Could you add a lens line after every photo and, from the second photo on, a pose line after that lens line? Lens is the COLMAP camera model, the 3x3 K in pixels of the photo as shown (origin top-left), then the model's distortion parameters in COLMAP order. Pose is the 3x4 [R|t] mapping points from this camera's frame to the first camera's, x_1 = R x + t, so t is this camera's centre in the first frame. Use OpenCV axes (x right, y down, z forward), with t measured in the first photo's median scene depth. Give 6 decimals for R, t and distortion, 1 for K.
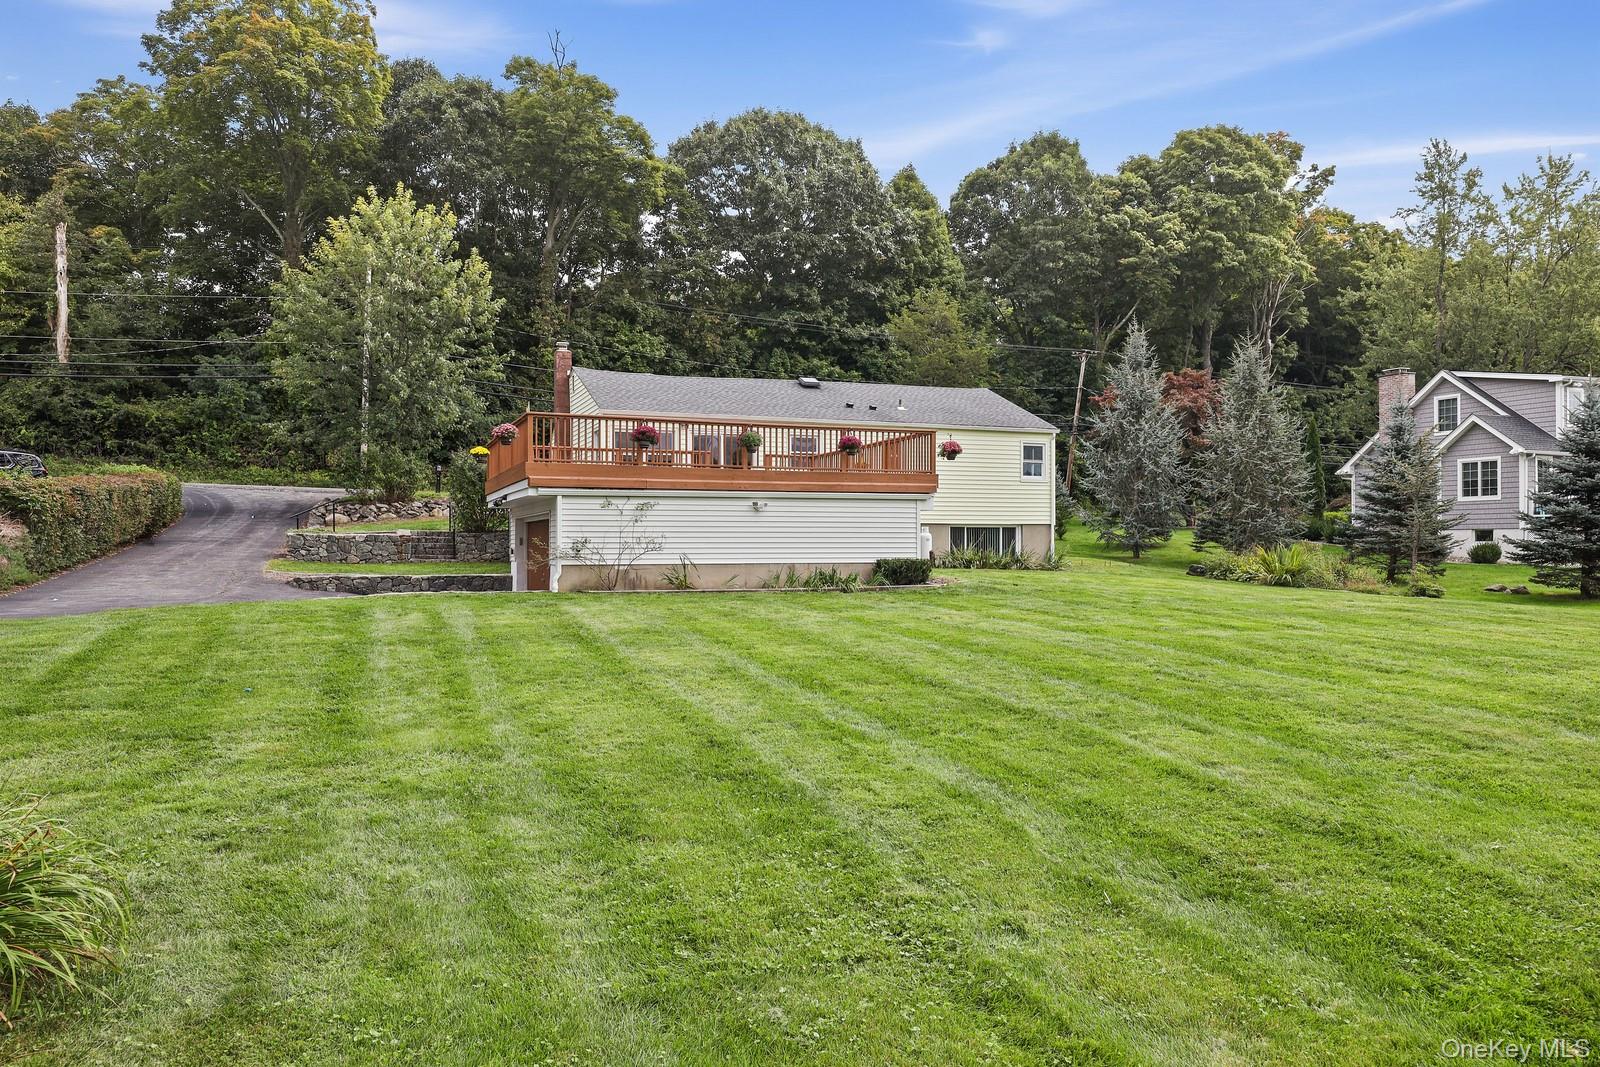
lens RADIAL K [[1154.8, 0, 800.0], [0, 1154.8, 533.5], [0, 0, 1]] dist [0.000634, -0.003105]
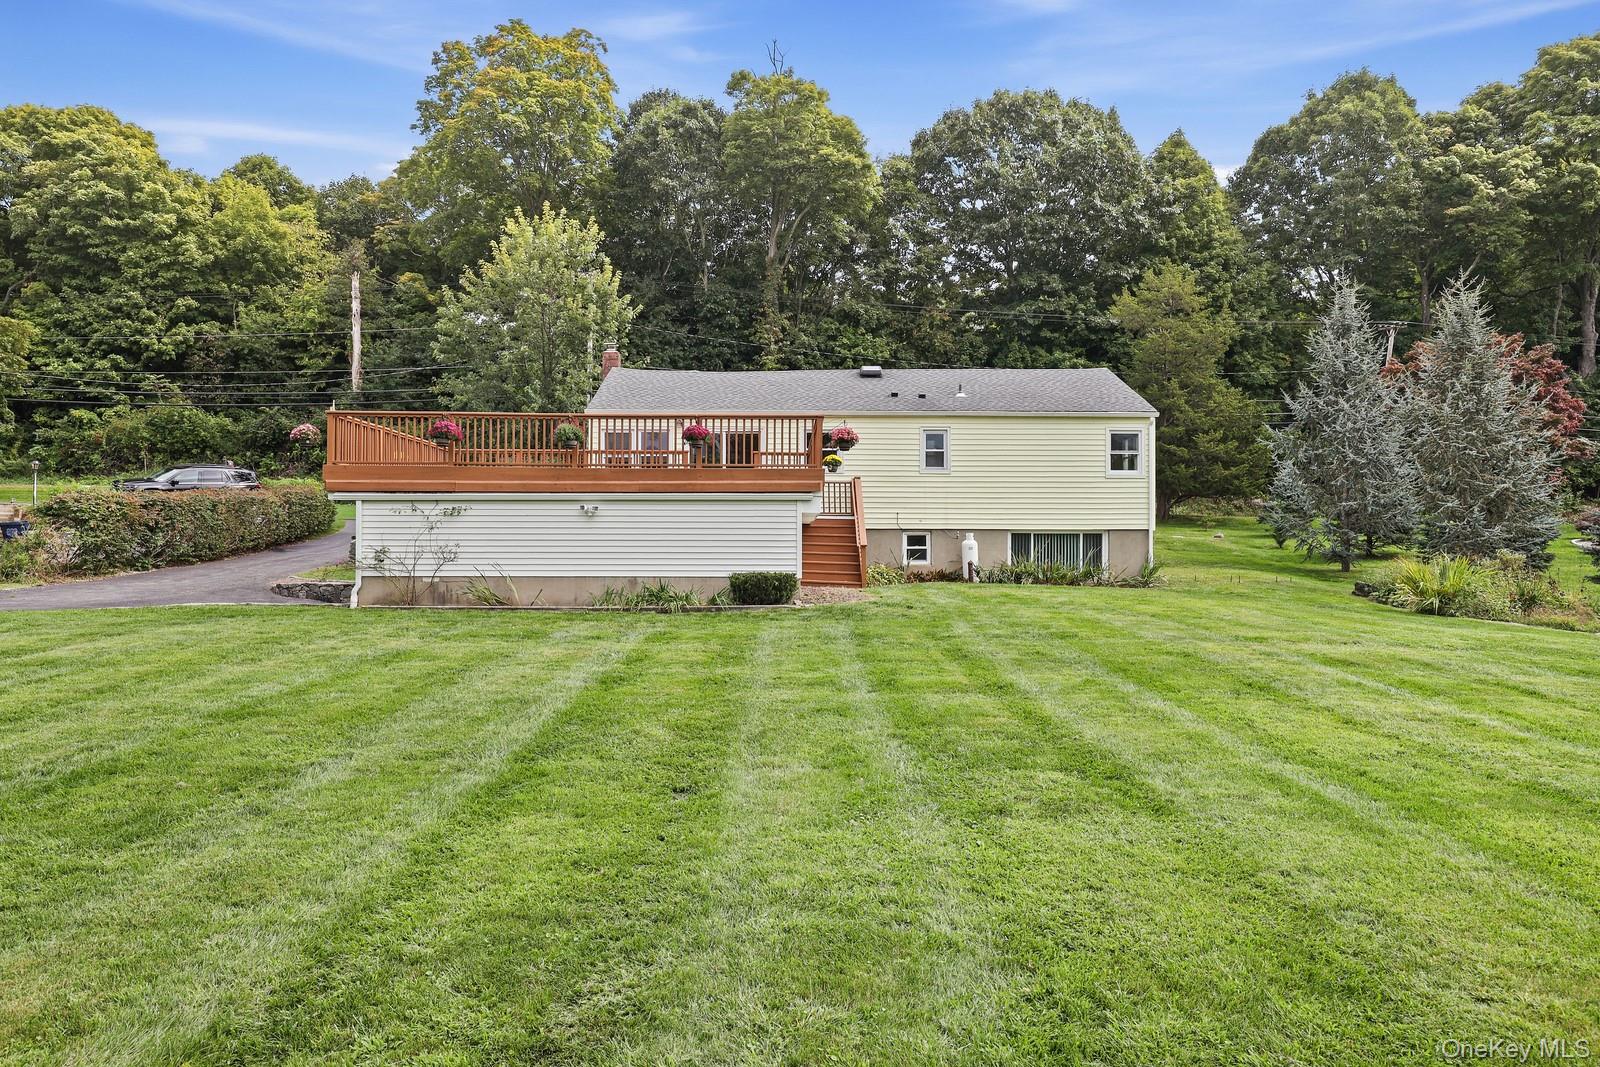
lens RADIAL K [[1107.5, 0, 800.0], [0, 1107.5, 533.5], [0, 0, 1]] dist [0.002399, -0.004946]
pose [[0.932543, -0.001616, -0.361056, 0.159779], [-0.000174, 0.999988, -0.004925, -0.000843], [0.361060, 0.004656, 0.932531, 0.111001]]
